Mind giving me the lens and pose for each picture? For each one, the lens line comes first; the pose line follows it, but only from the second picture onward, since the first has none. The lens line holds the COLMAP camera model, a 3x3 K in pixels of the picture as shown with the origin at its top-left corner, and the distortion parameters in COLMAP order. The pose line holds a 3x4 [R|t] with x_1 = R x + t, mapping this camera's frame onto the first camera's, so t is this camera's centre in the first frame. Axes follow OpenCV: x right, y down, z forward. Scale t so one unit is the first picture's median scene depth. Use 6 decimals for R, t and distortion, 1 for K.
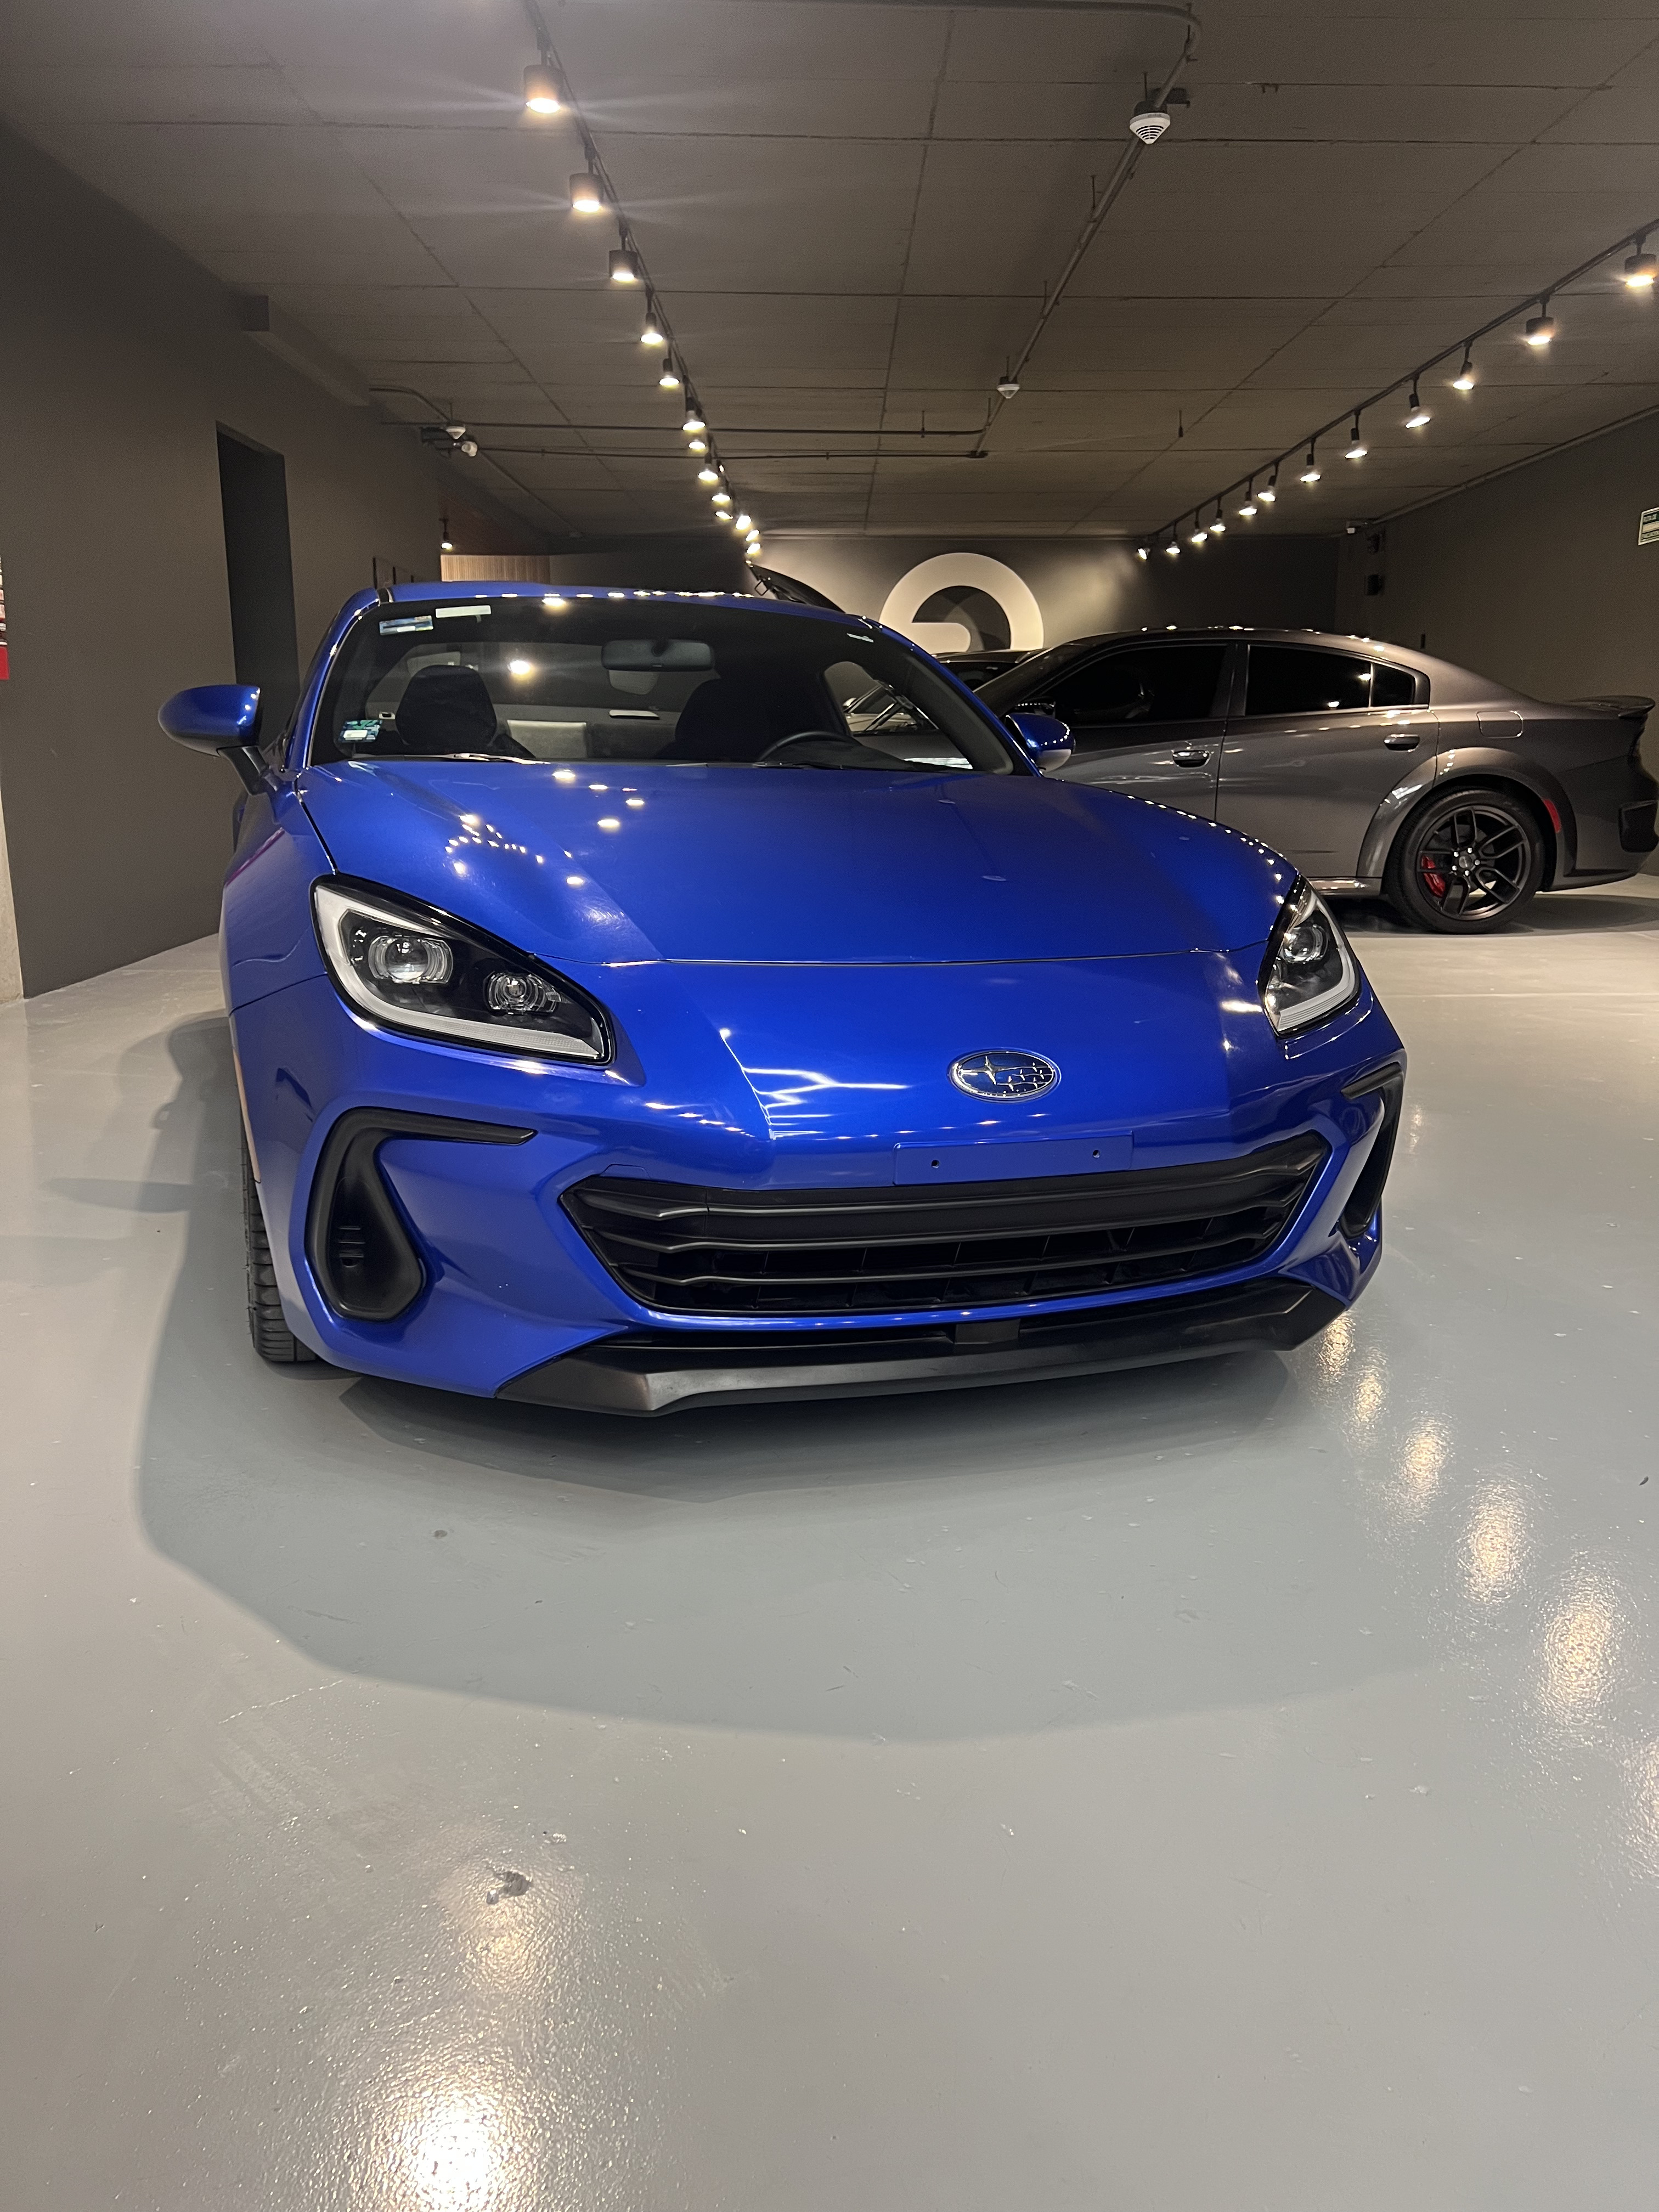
lens RADIAL K [[1711.3, 0, 871.8], [0, 1711.3, 1107.0], [0, 0, 1]] dist [0.034616, -0.010182]
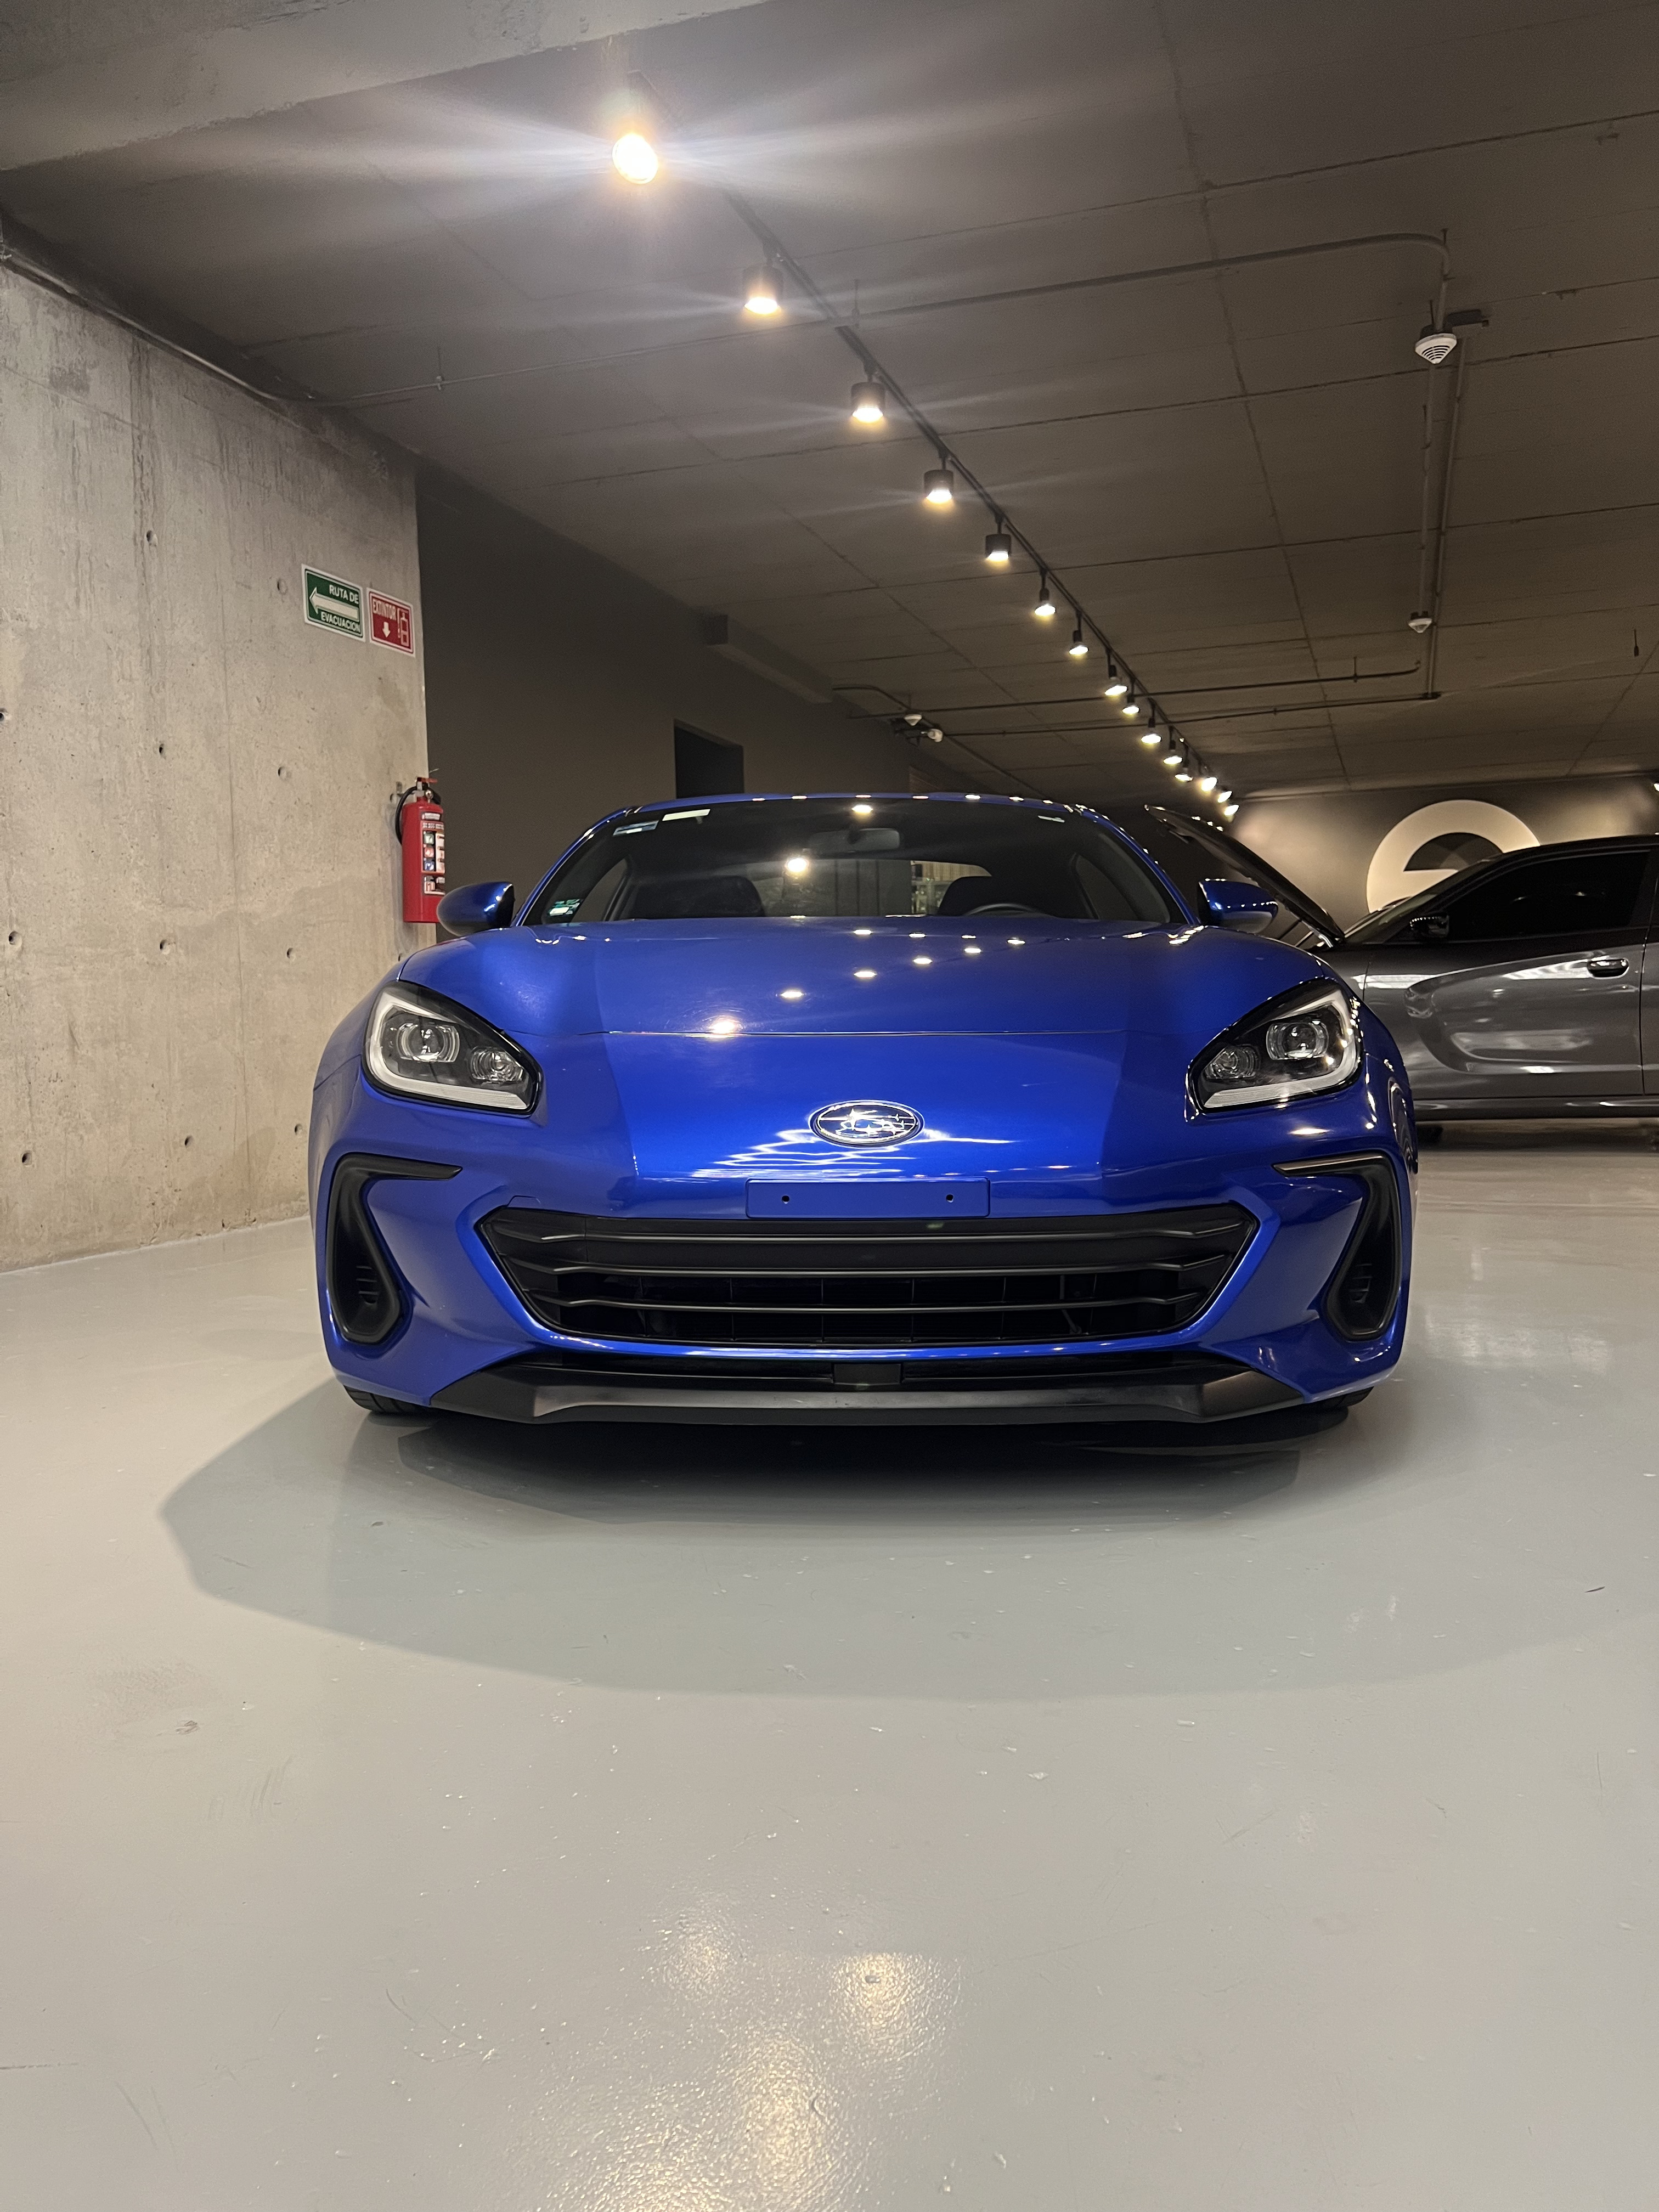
lens RADIAL K [[1721.1, 0, 849.5], [0, 1721.1, 1106.0], [0, 0, 1]] dist [0.030377, -0.012479]
pose [[0.940272, -0.013077, -0.340174, 0.178024], [-0.043390, 0.986508, -0.157857, 0.057646], [0.337649, 0.163189, 0.927018, -0.002881]]
